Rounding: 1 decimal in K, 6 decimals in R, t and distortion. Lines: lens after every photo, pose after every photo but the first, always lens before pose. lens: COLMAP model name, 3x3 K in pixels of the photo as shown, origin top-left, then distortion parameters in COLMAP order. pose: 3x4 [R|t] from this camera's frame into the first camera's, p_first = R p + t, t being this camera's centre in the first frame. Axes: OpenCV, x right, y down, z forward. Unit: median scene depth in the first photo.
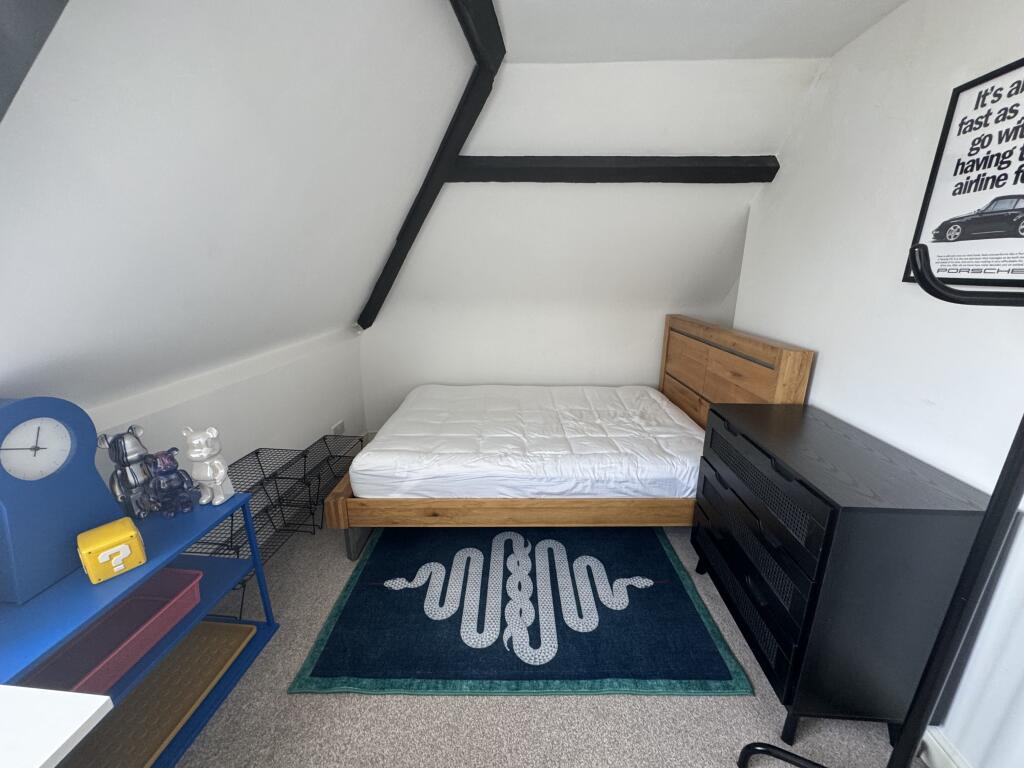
lens RADIAL K [[407.2, 0, 512.0], [0, 407.2, 384.0], [0, 0, 1]] dist [-0.001941, -0.000432]
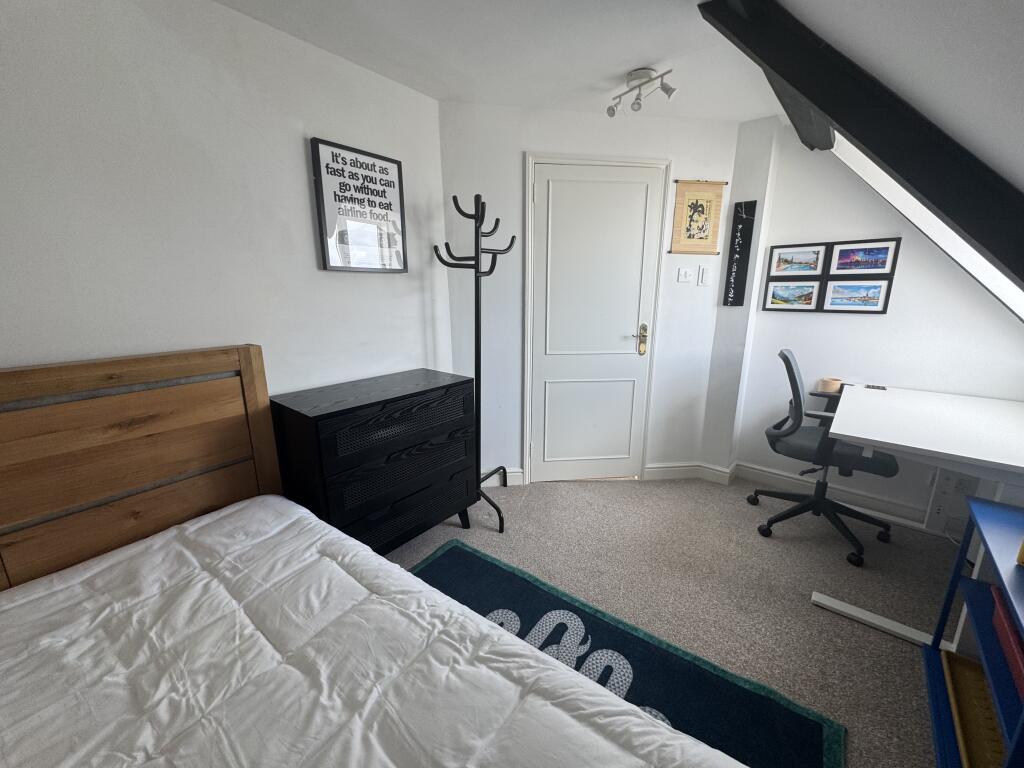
lens RADIAL K [[407.2, 0, 512.0], [0, 407.2, 384.0], [0, 0, 1]] dist [-0.001941, -0.000432]
pose [[-0.811020, -0.130691, 0.570234, -0.466881], [0.162057, 0.886394, 0.433638, -0.476079], [-0.562124, 0.444100, -0.697704, 2.098496]]
